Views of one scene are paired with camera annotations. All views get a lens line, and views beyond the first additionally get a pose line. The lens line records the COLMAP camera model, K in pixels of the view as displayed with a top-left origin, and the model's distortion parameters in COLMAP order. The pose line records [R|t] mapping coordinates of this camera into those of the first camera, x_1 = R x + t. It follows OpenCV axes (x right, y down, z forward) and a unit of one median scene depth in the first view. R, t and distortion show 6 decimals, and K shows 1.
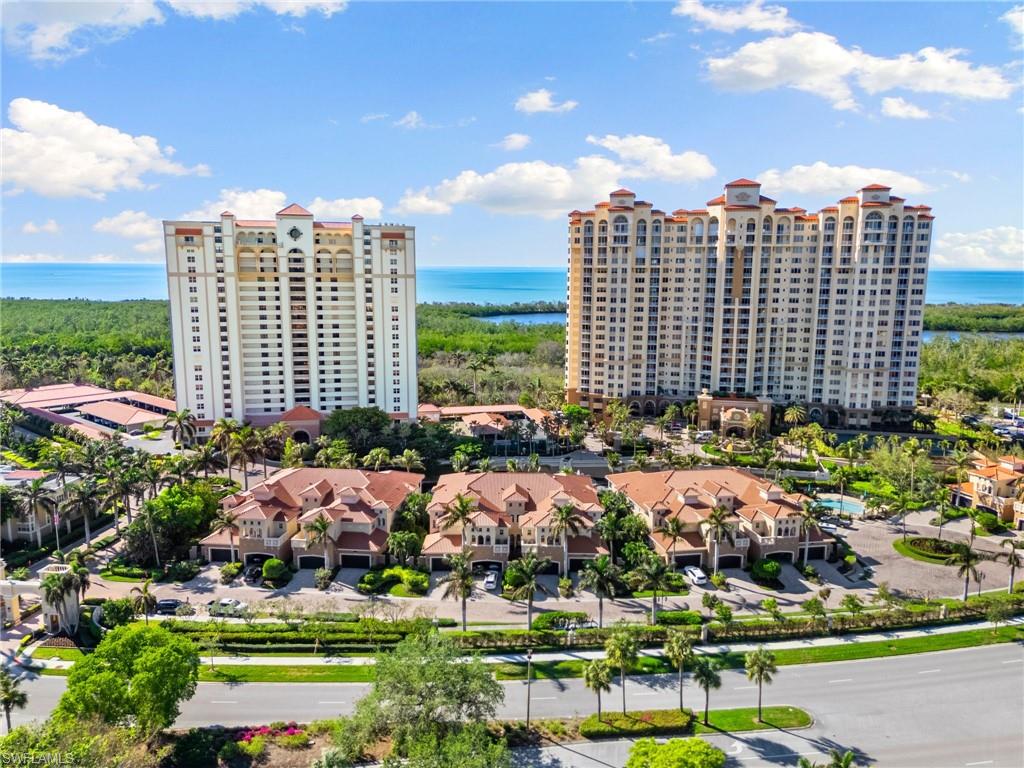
lens RADIAL K [[725.4, 0, 509.8], [0, 725.4, 387.0], [0, 0, 1]] dist [0.032534, -0.029537]
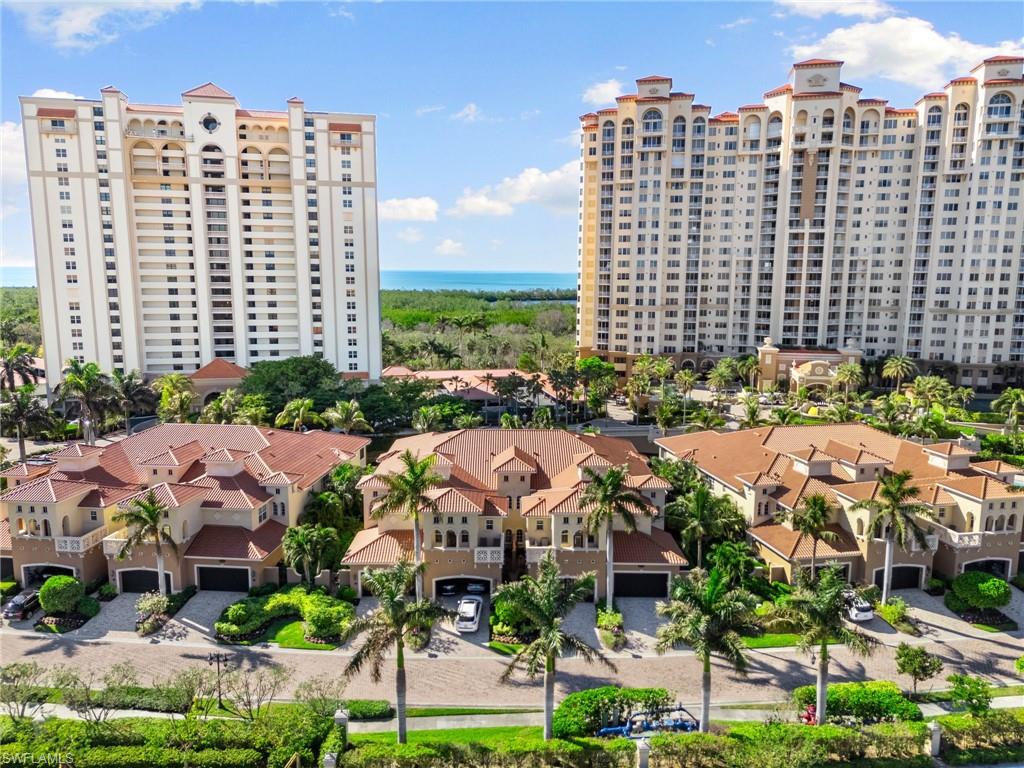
lens RADIAL K [[725.4, 0, 510.0], [0, 725.4, 386.7], [0, 0, 1]] dist [0.032534, -0.029537]
pose [[0.999979, -0.001823, 0.006212, 0.000625], [0.001865, 0.999975, -0.006866, 0.058538], [-0.006199, 0.006878, 0.999957, 0.265515]]
